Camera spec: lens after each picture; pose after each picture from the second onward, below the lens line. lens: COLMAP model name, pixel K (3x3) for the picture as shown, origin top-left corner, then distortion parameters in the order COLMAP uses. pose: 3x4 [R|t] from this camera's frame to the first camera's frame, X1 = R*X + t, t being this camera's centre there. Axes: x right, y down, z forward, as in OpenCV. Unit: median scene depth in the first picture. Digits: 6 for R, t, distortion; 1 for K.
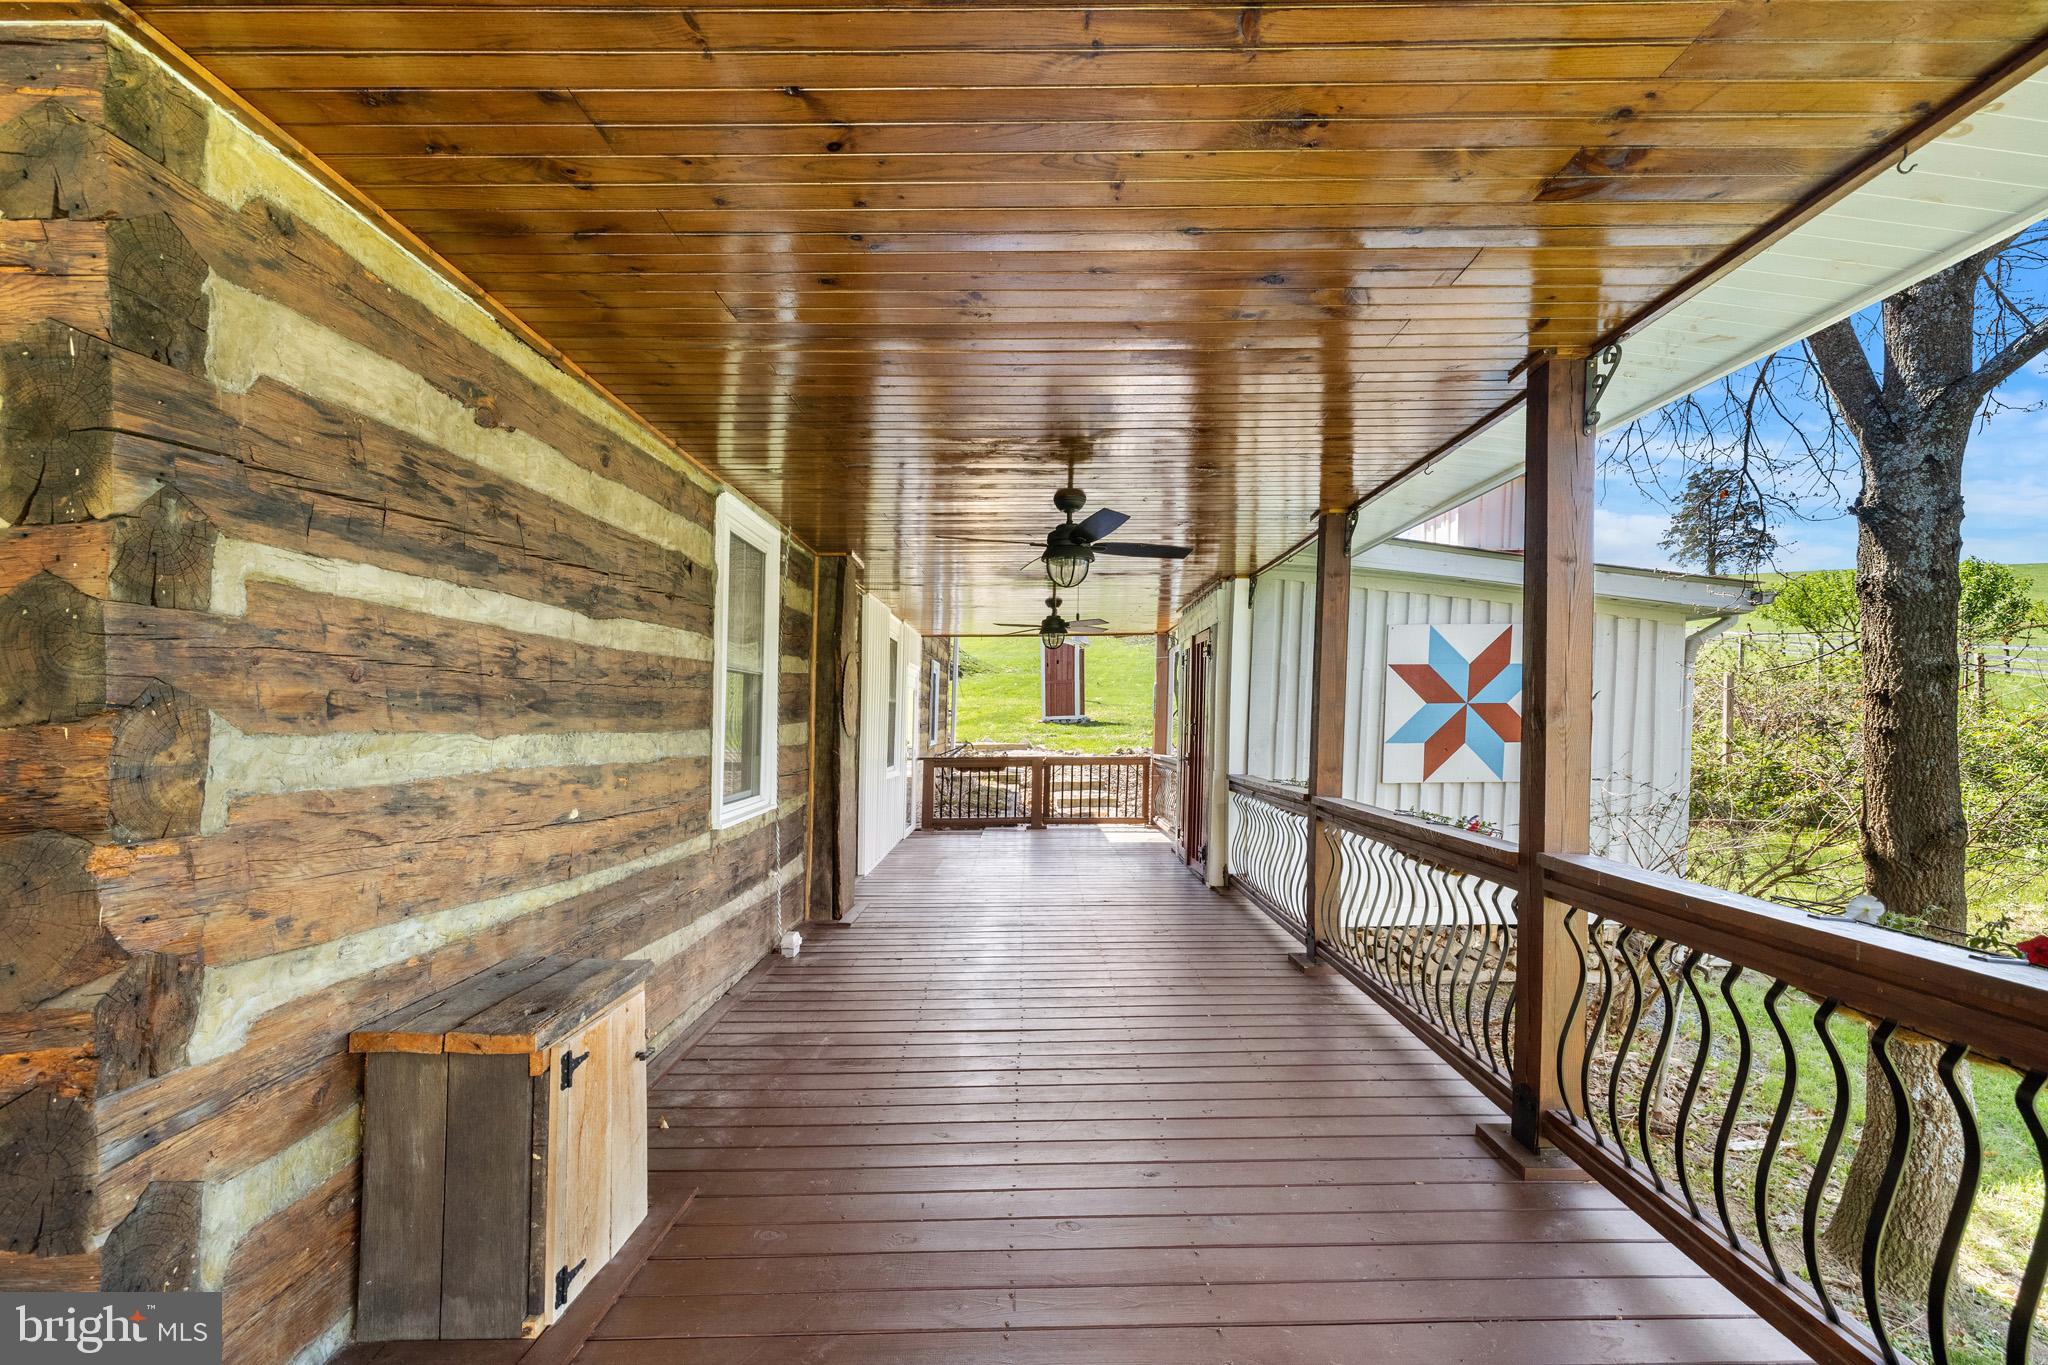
lens RADIAL K [[868.8, 0, 1060.6], [0, 868.8, 688.3], [0, 0, 1]] dist [0.000011, -0.000073]
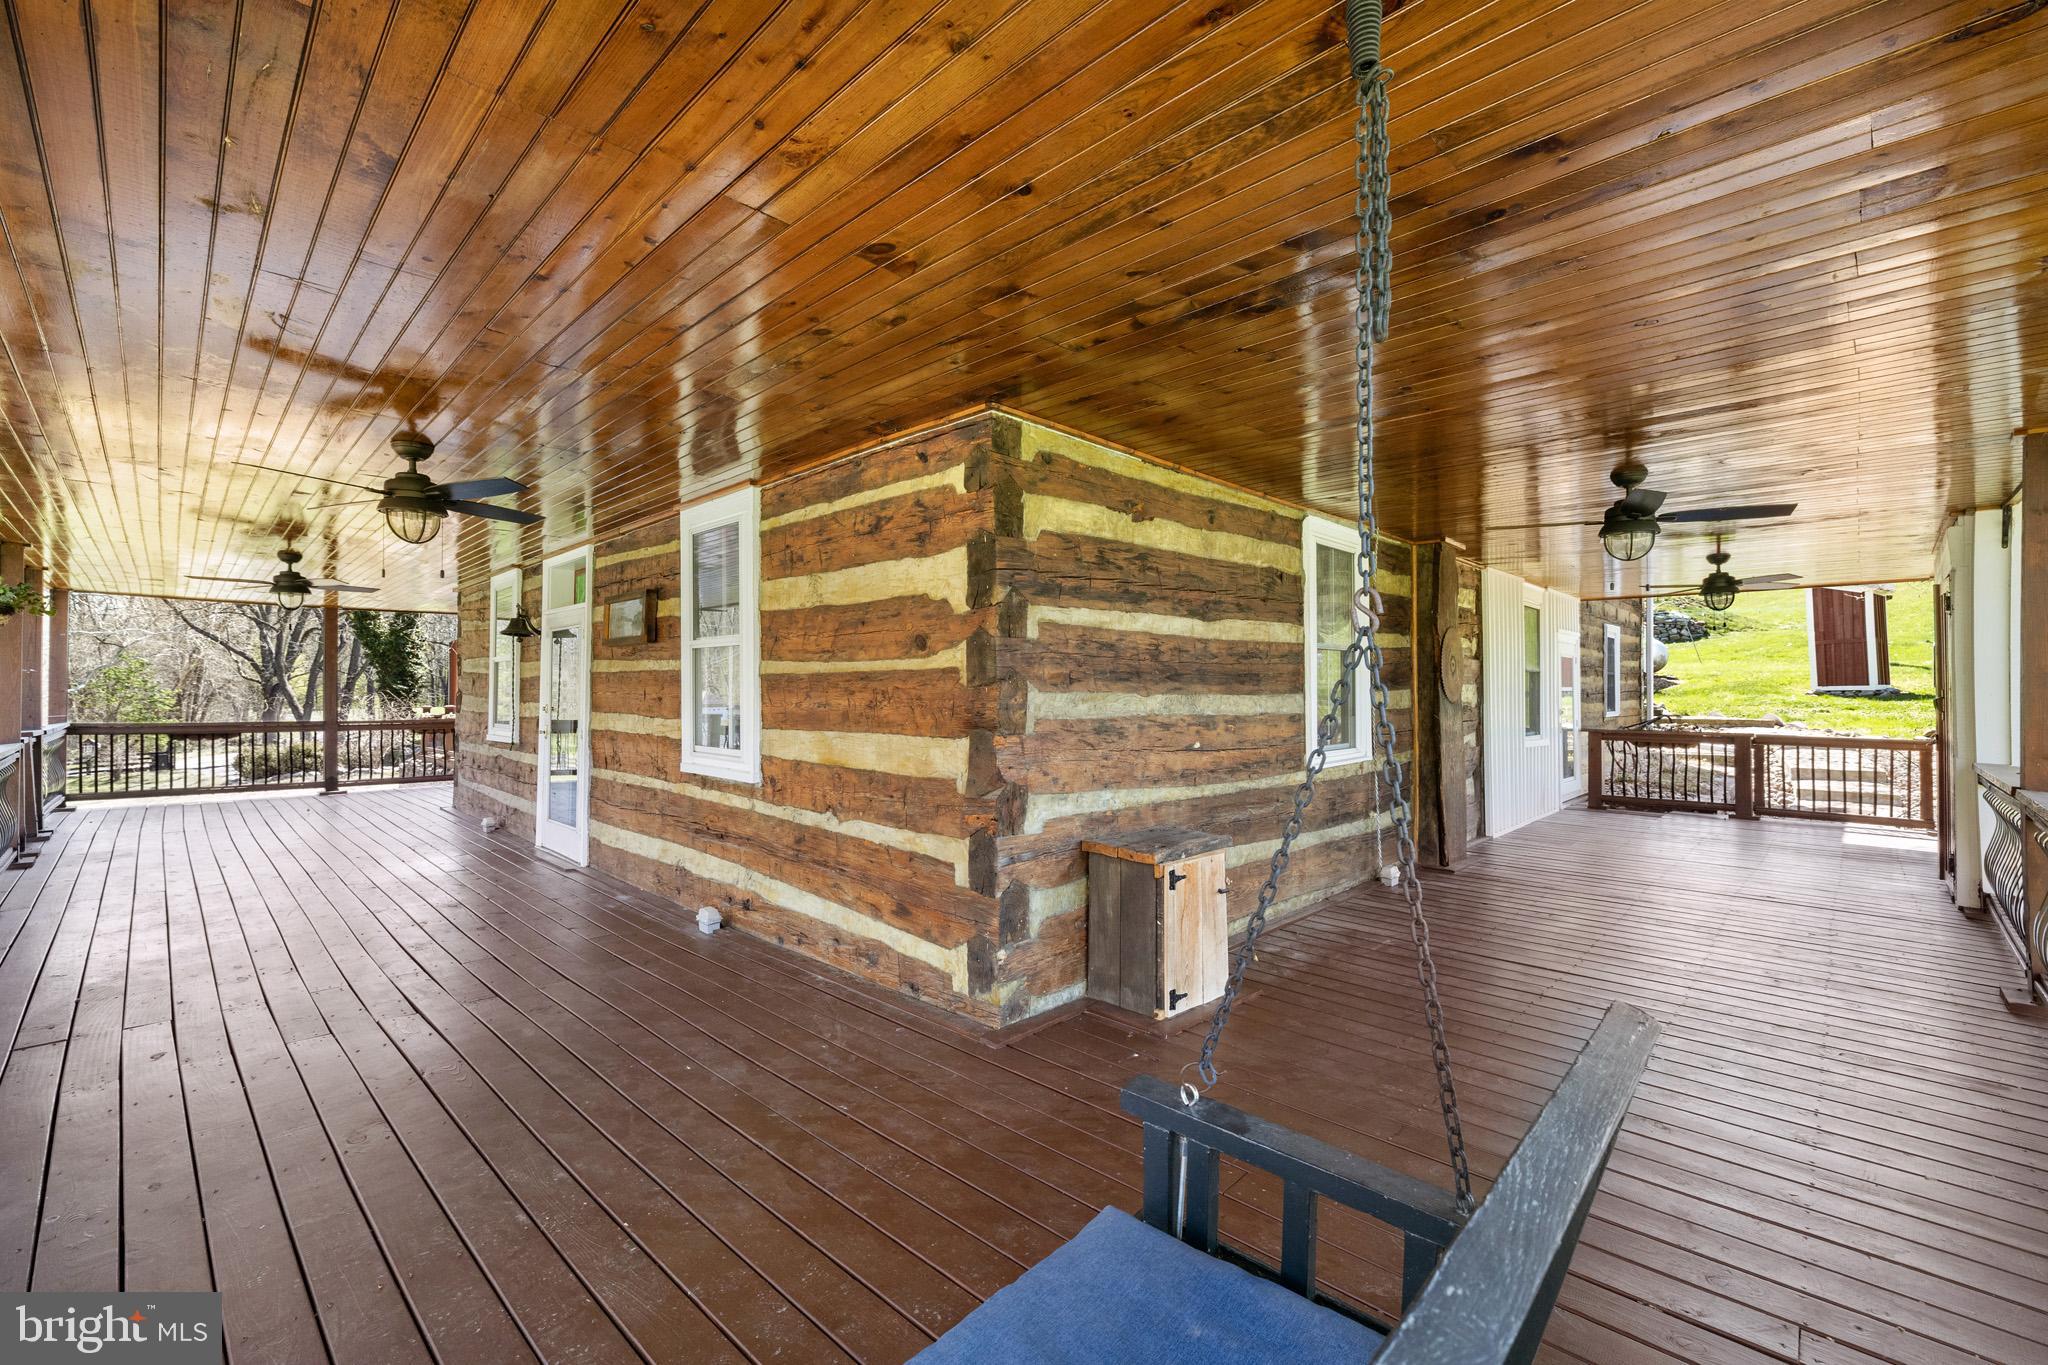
lens RADIAL K [[868.8, 0, 1021.4], [0, 868.8, 676.5], [0, 0, 1]] dist [0.000011, -0.000073]
pose [[0.689164, 0.000622, -0.724605, 0.424574], [0.017509, 0.999693, 0.017511, -0.016770], [0.724393, -0.024755, 0.688942, -0.374545]]
